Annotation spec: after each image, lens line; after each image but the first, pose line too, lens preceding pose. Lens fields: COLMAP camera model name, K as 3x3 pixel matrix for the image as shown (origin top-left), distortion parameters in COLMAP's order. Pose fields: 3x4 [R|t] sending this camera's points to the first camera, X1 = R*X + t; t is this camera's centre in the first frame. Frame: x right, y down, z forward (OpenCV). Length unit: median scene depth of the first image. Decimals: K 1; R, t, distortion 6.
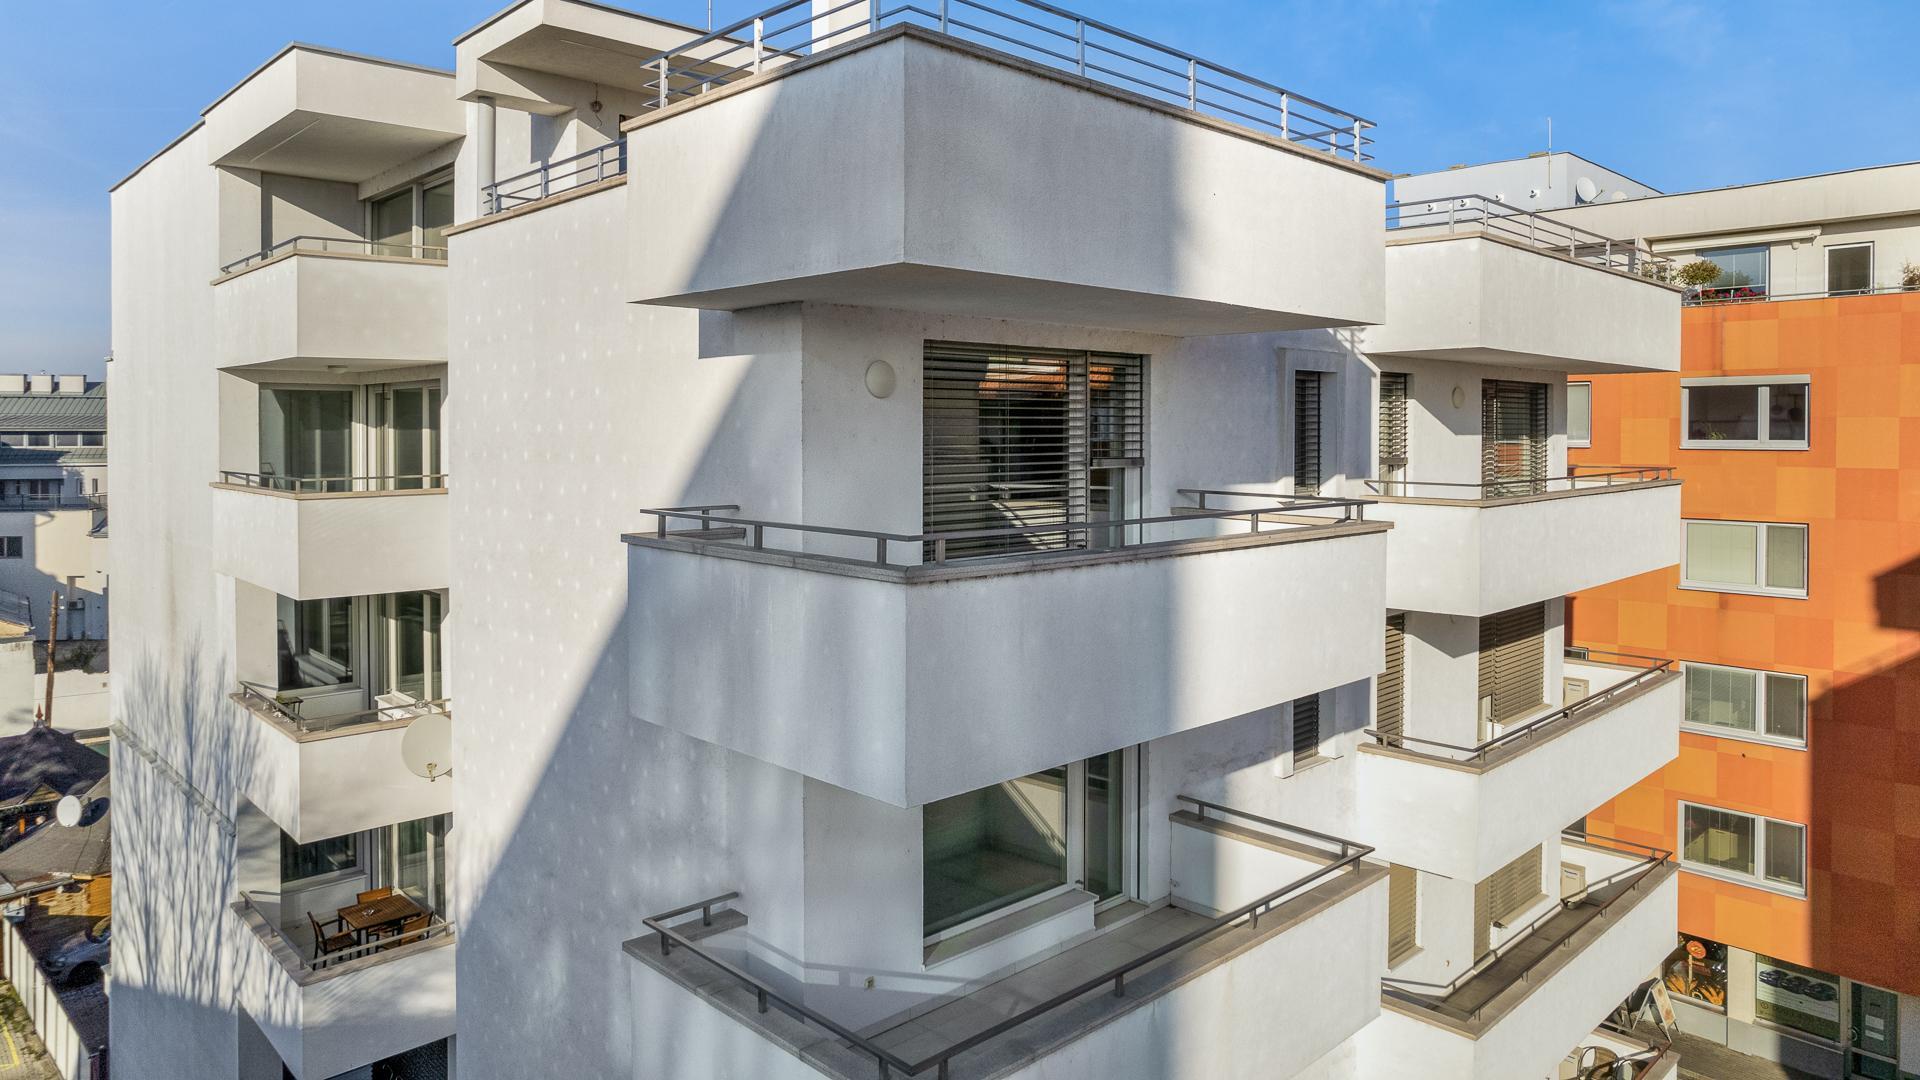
lens RADIAL K [[1218.2, 0, 947.1], [0, 1218.2, 541.6], [0, 0, 1]] dist [-0.002576, 0.003402]
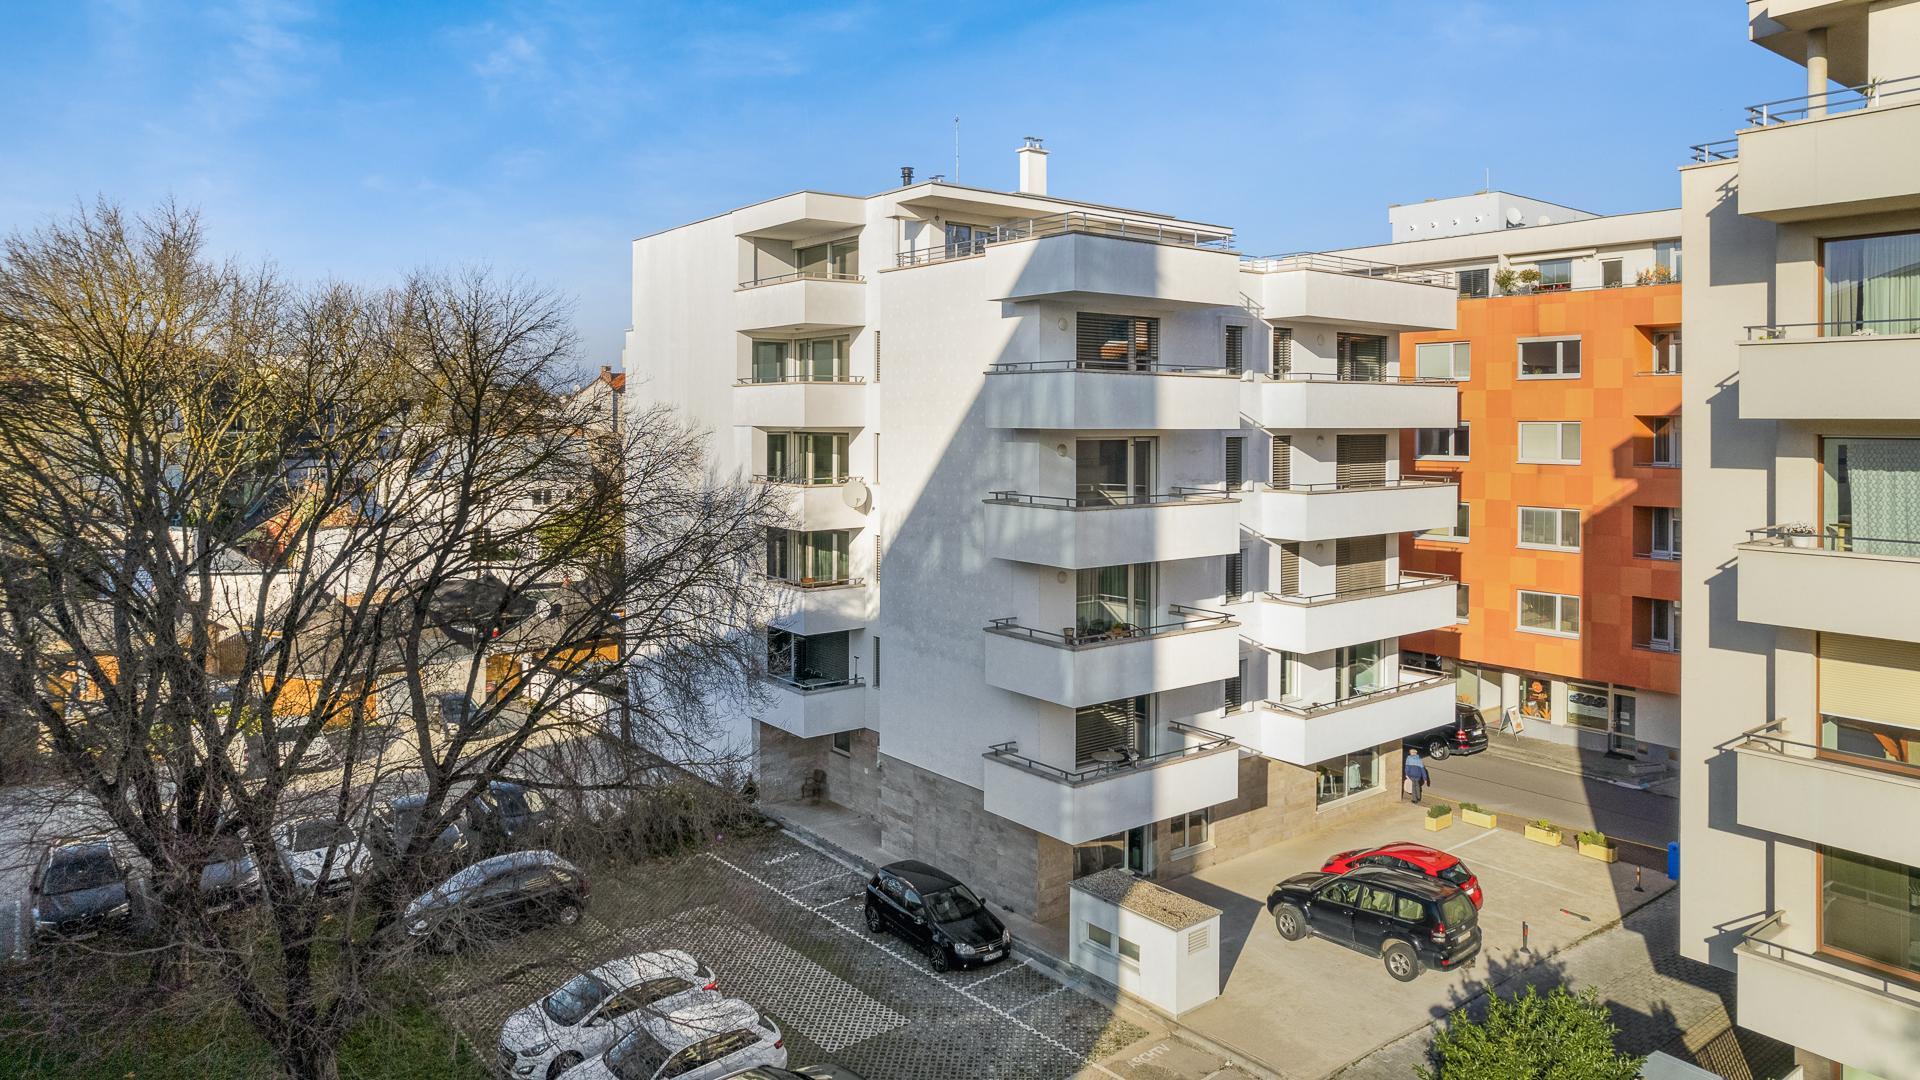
lens RADIAL K [[1218.2, 0, 971.7], [0, 1218.2, 532.0], [0, 0, 1]] dist [-0.002576, 0.003402]
pose [[0.996359, 0.008485, -0.084839, -0.007628], [-0.008388, 0.999964, 0.001500, 0.153614], [0.084848, -0.000783, 0.996394, -0.828995]]
